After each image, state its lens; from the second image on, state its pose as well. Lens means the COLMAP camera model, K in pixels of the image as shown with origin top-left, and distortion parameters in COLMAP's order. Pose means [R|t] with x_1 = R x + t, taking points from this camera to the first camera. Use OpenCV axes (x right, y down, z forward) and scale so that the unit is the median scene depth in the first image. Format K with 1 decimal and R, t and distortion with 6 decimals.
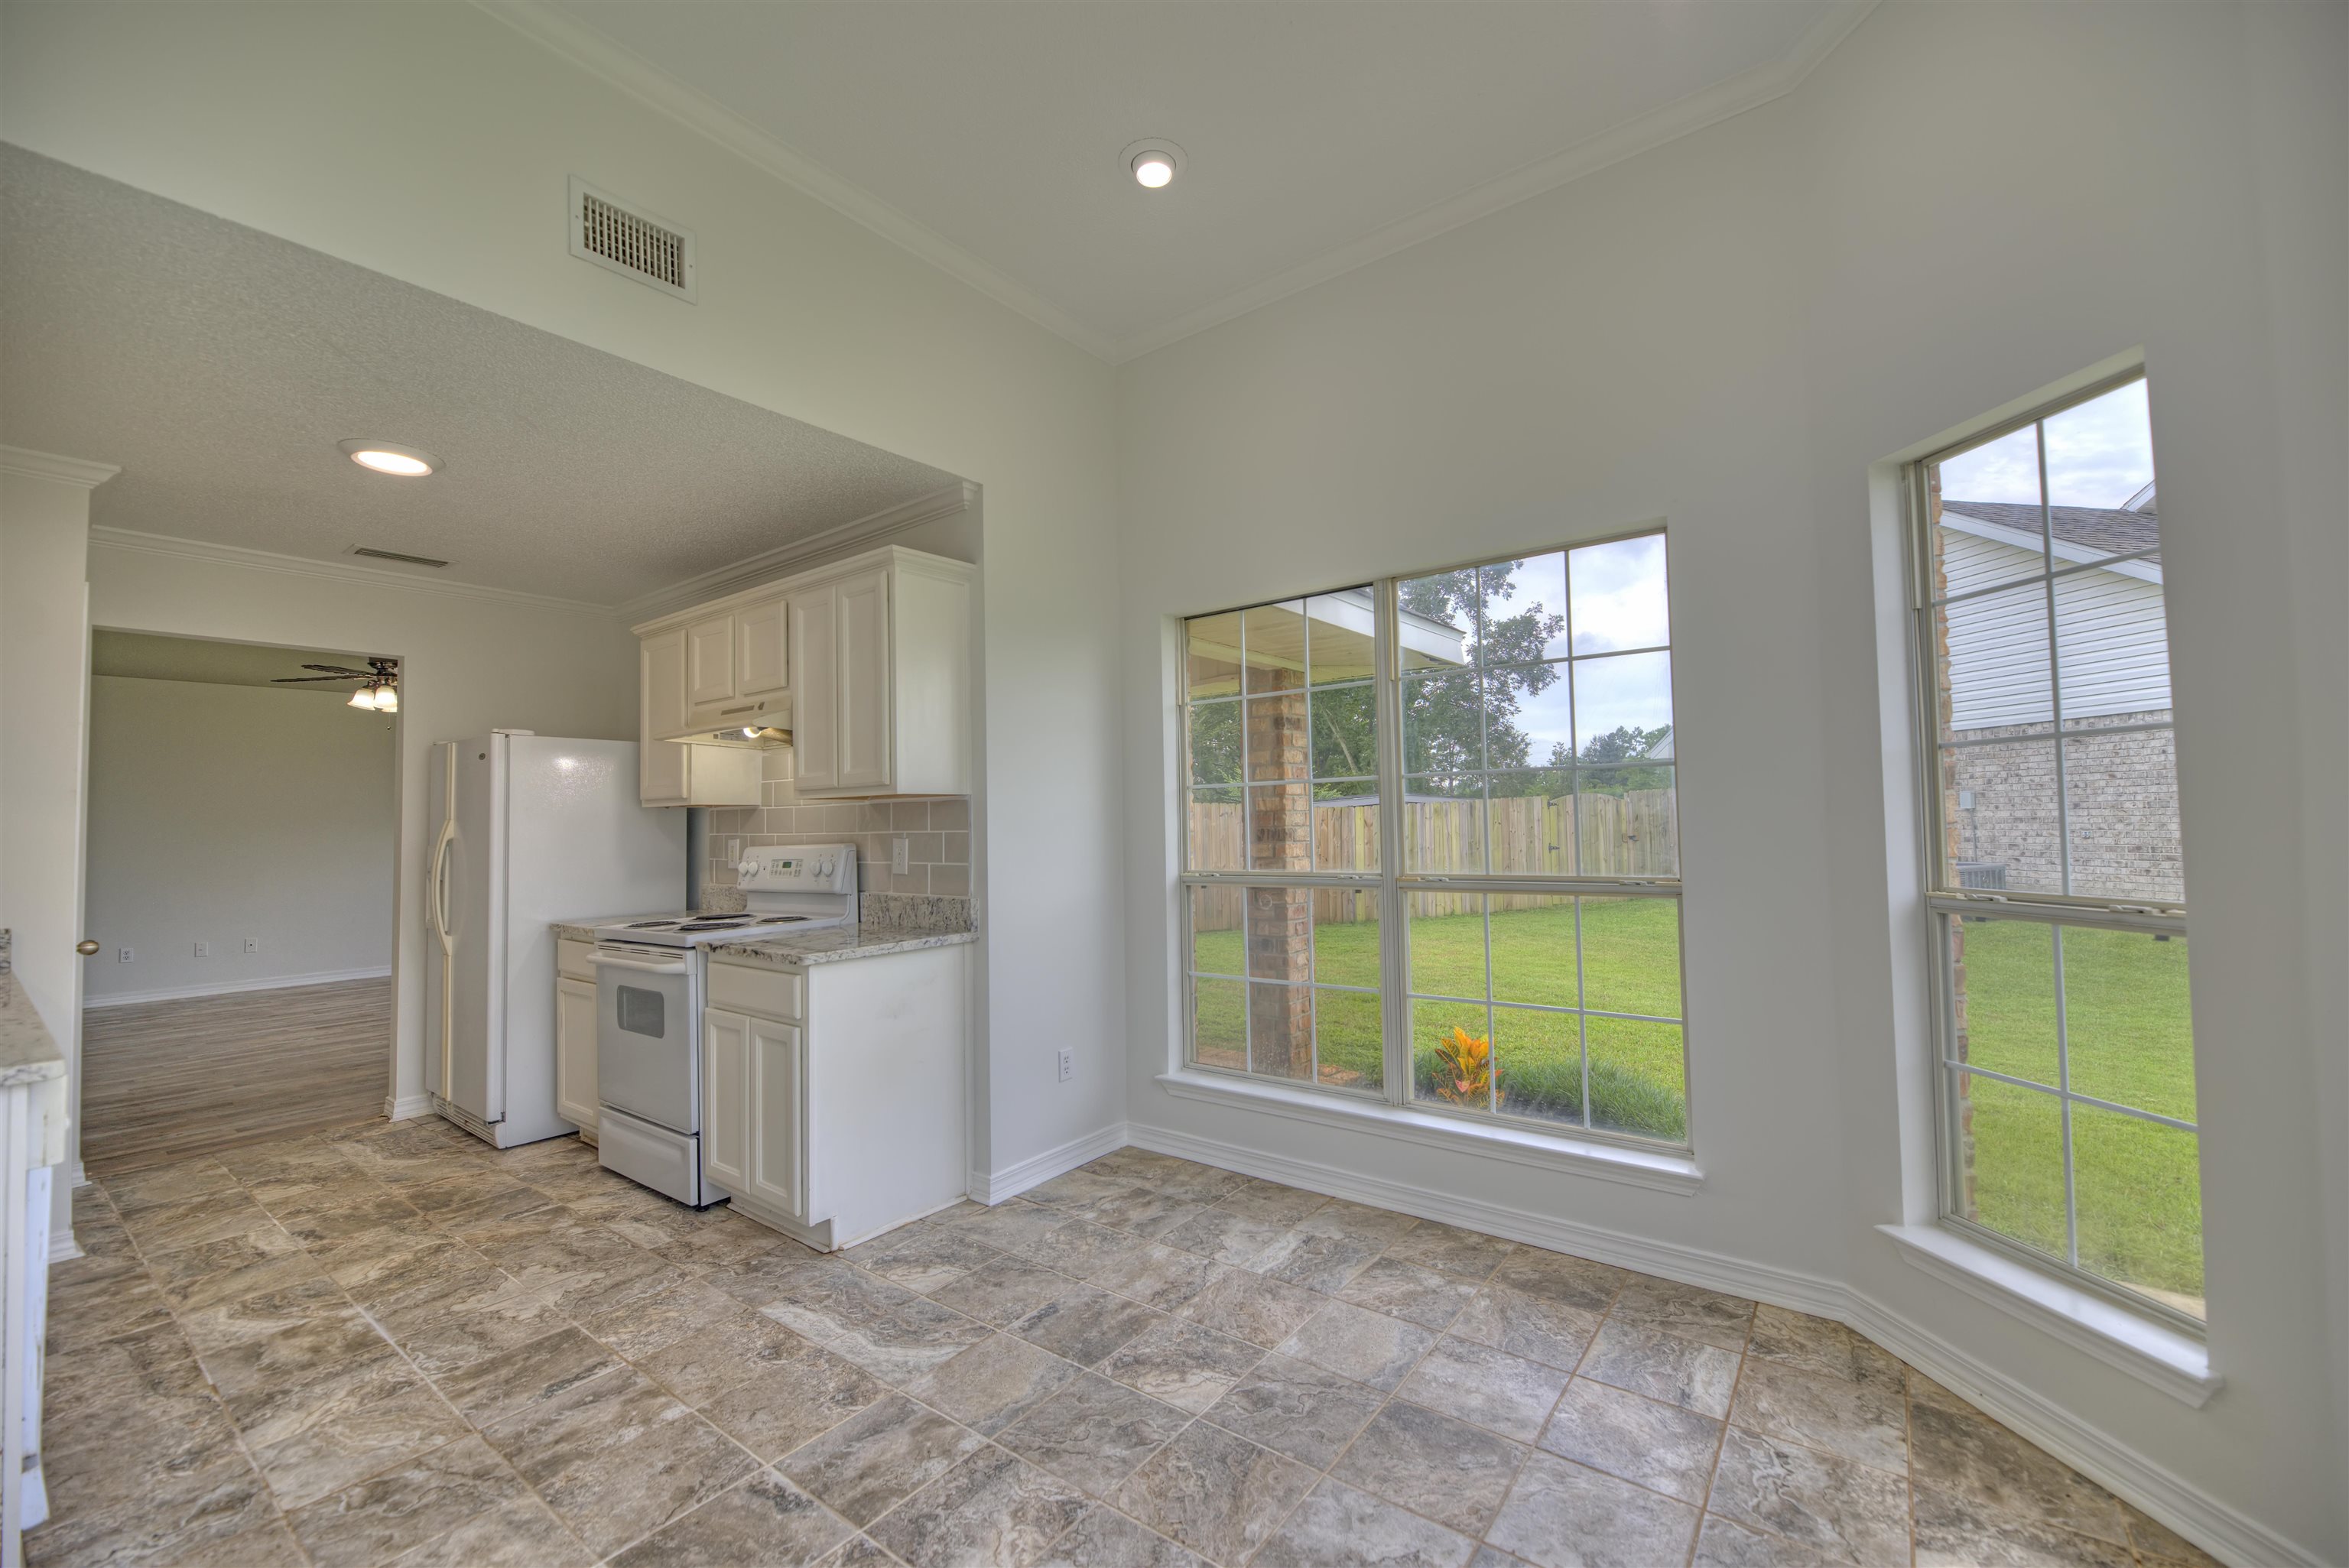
lens RADIAL K [[940.3, 0, 1185.7], [0, 940.3, 784.9], [0, 0, 1]] dist [-0.000023, -0.003555]
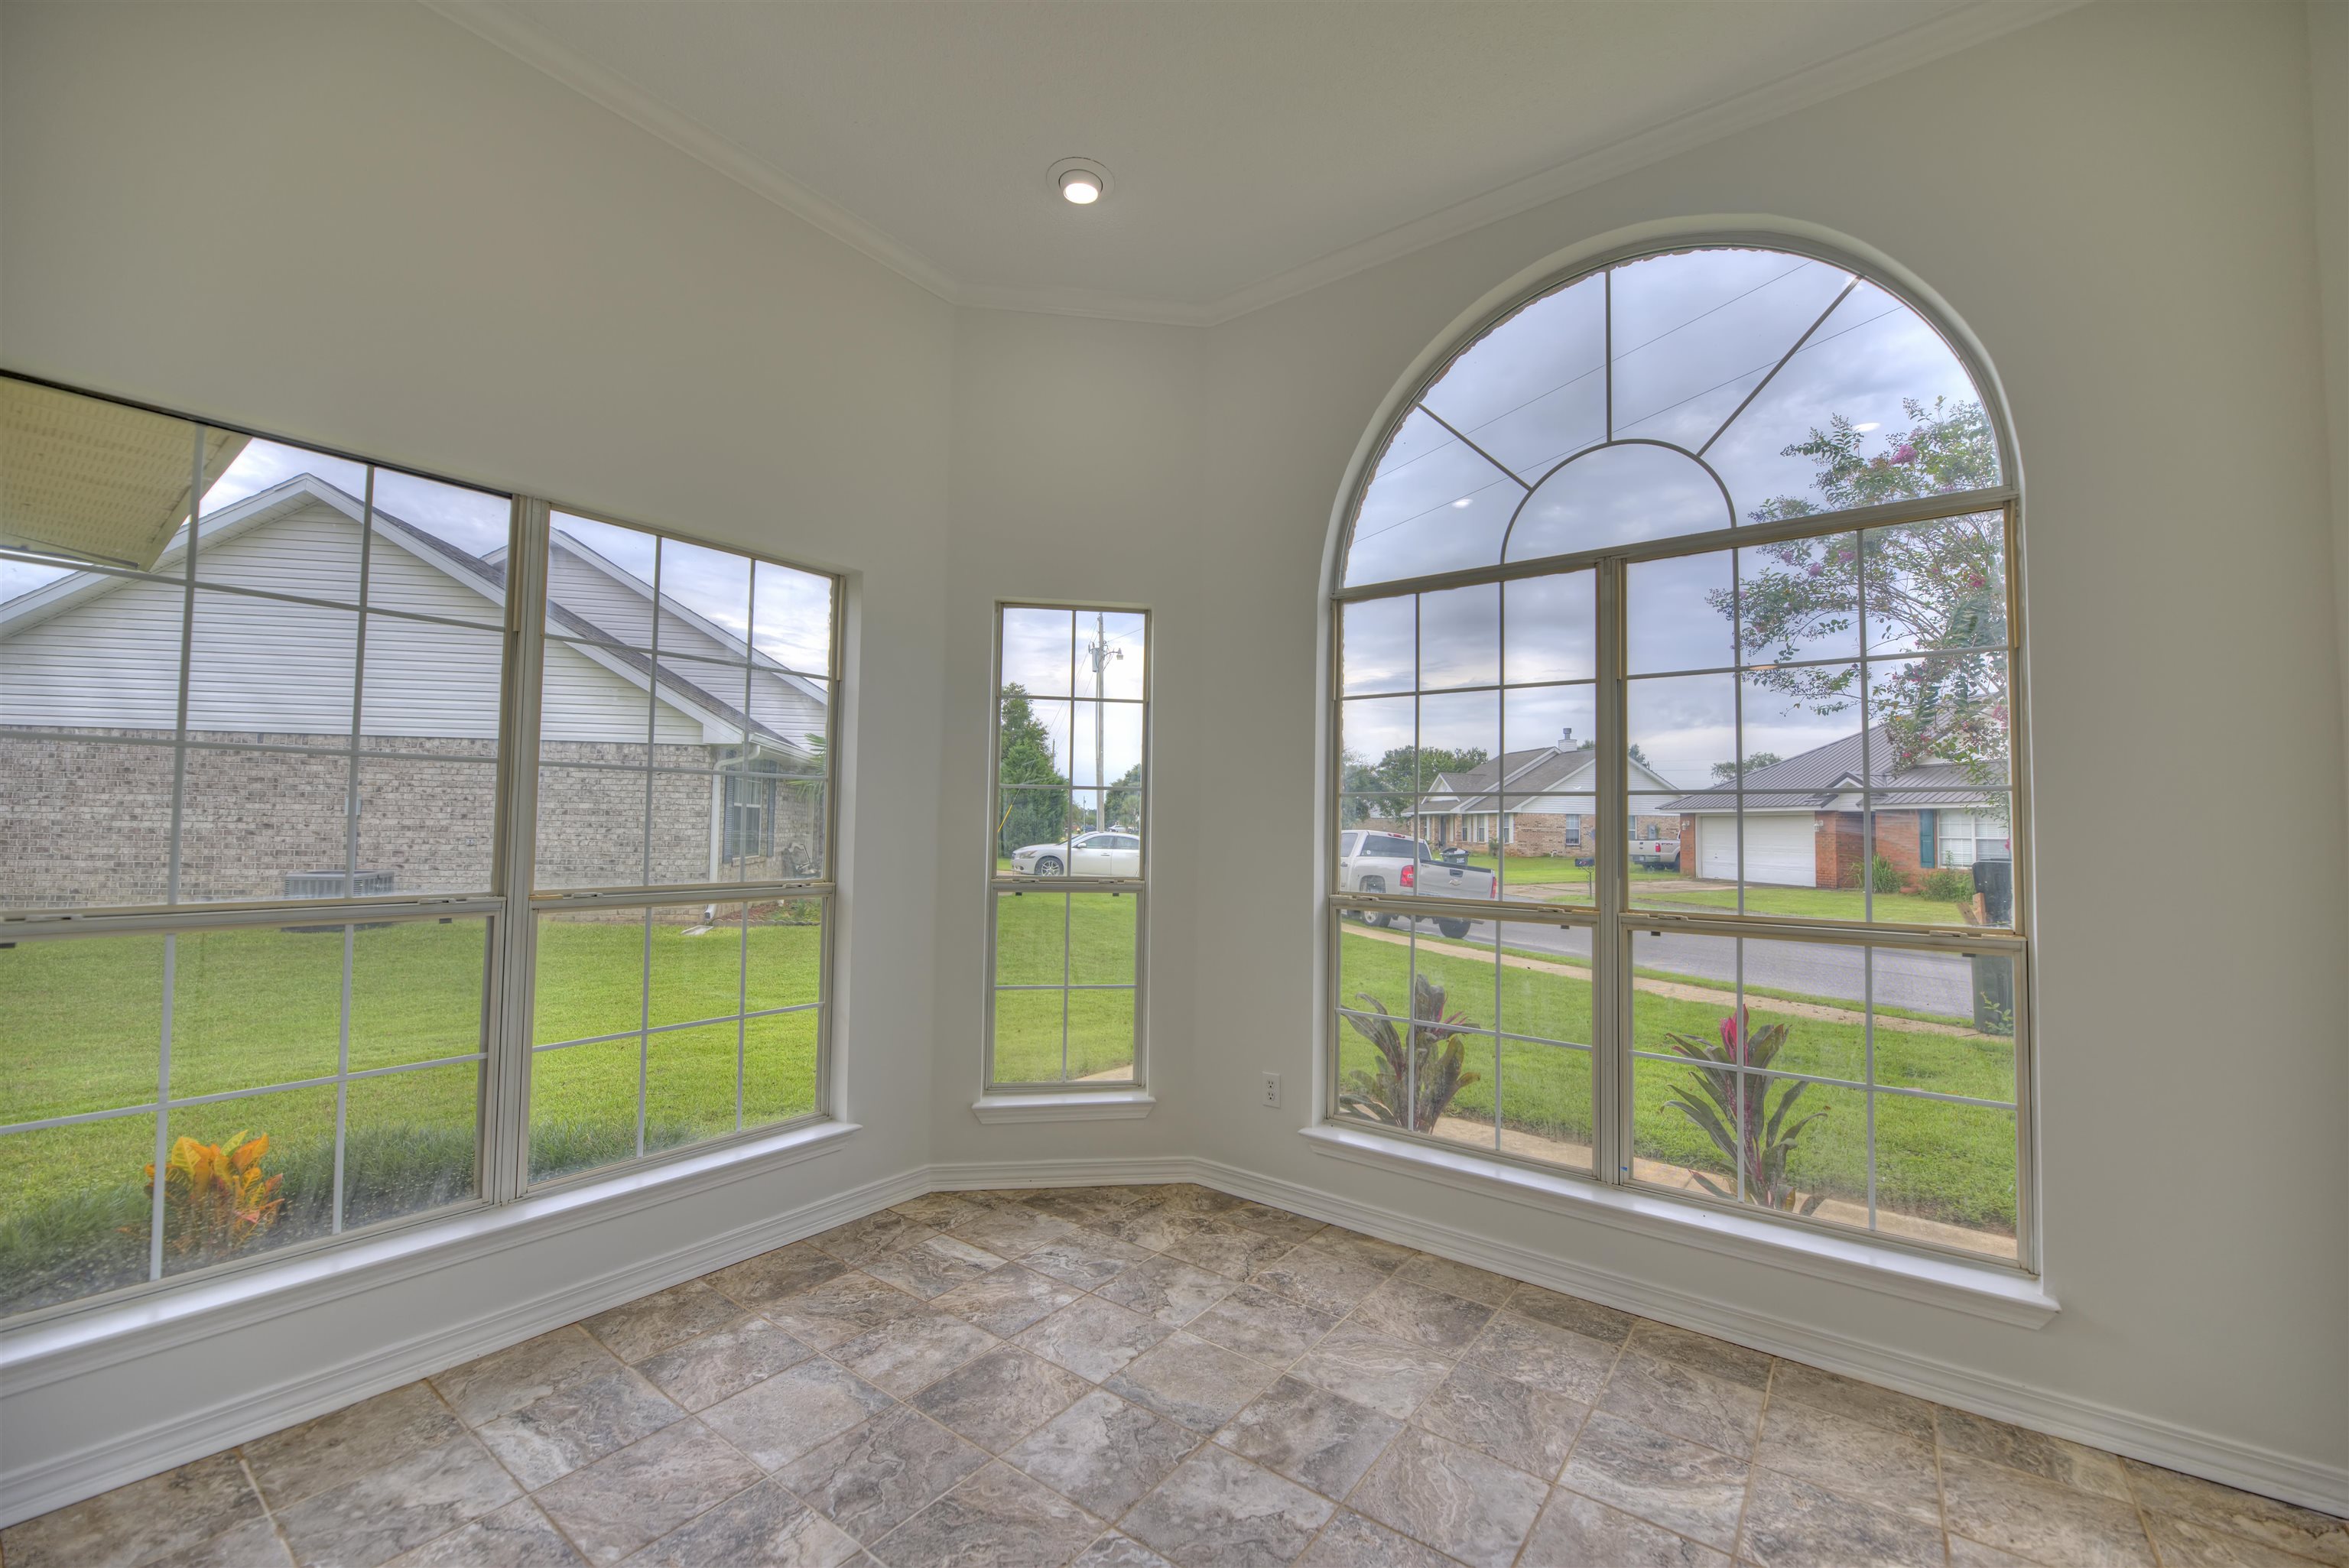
lens RADIAL K [[940.3, 0, 1185.7], [0, 940.3, 784.9], [0, 0, 1]] dist [-0.000023, -0.003555]
pose [[-0.005282, 0.065166, 0.997860, -0.617016], [-0.056964, 0.996234, -0.065362, 0.033273], [-0.998362, -0.057187, -0.001550, 0.551999]]
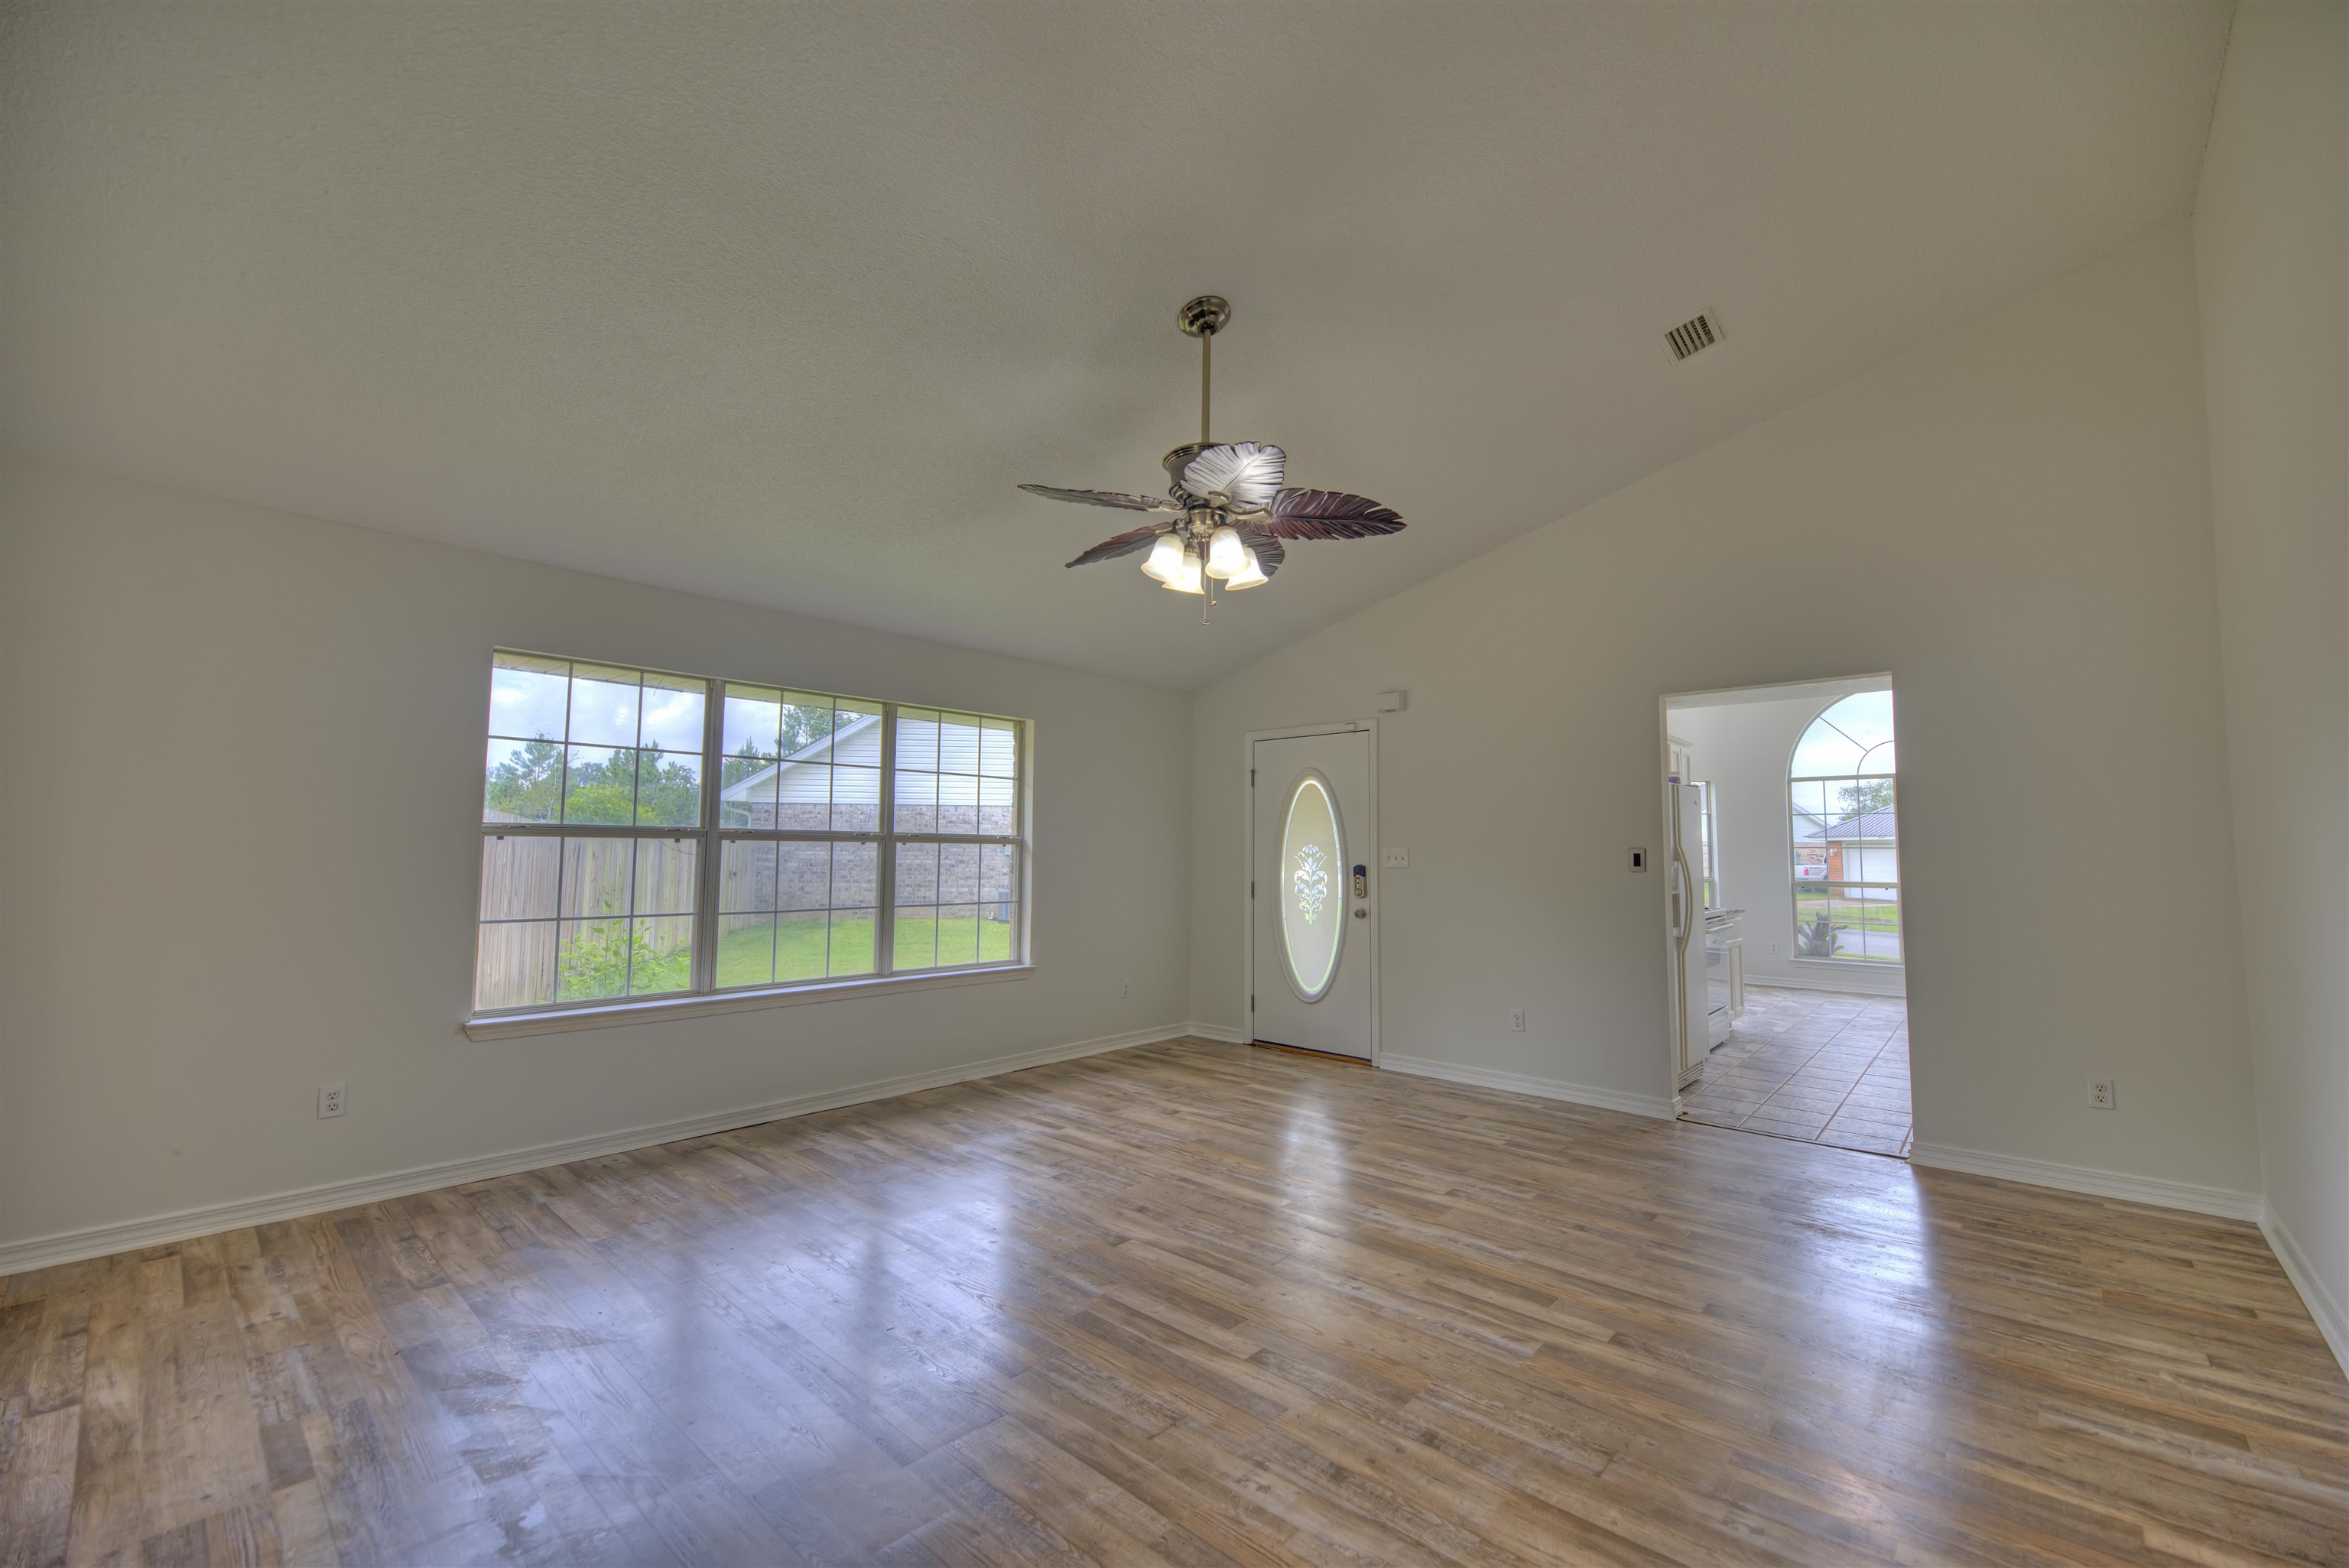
lens RADIAL K [[940.3, 0, 1185.7], [0, 940.3, 784.9], [0, 0, 1]] dist [-0.000023, -0.003555]
pose [[0.087327, 0.095827, 0.991560, -3.087628], [-0.049537, 0.994549, -0.091754, 0.154687], [-0.994947, -0.041107, 0.091598, 2.275977]]
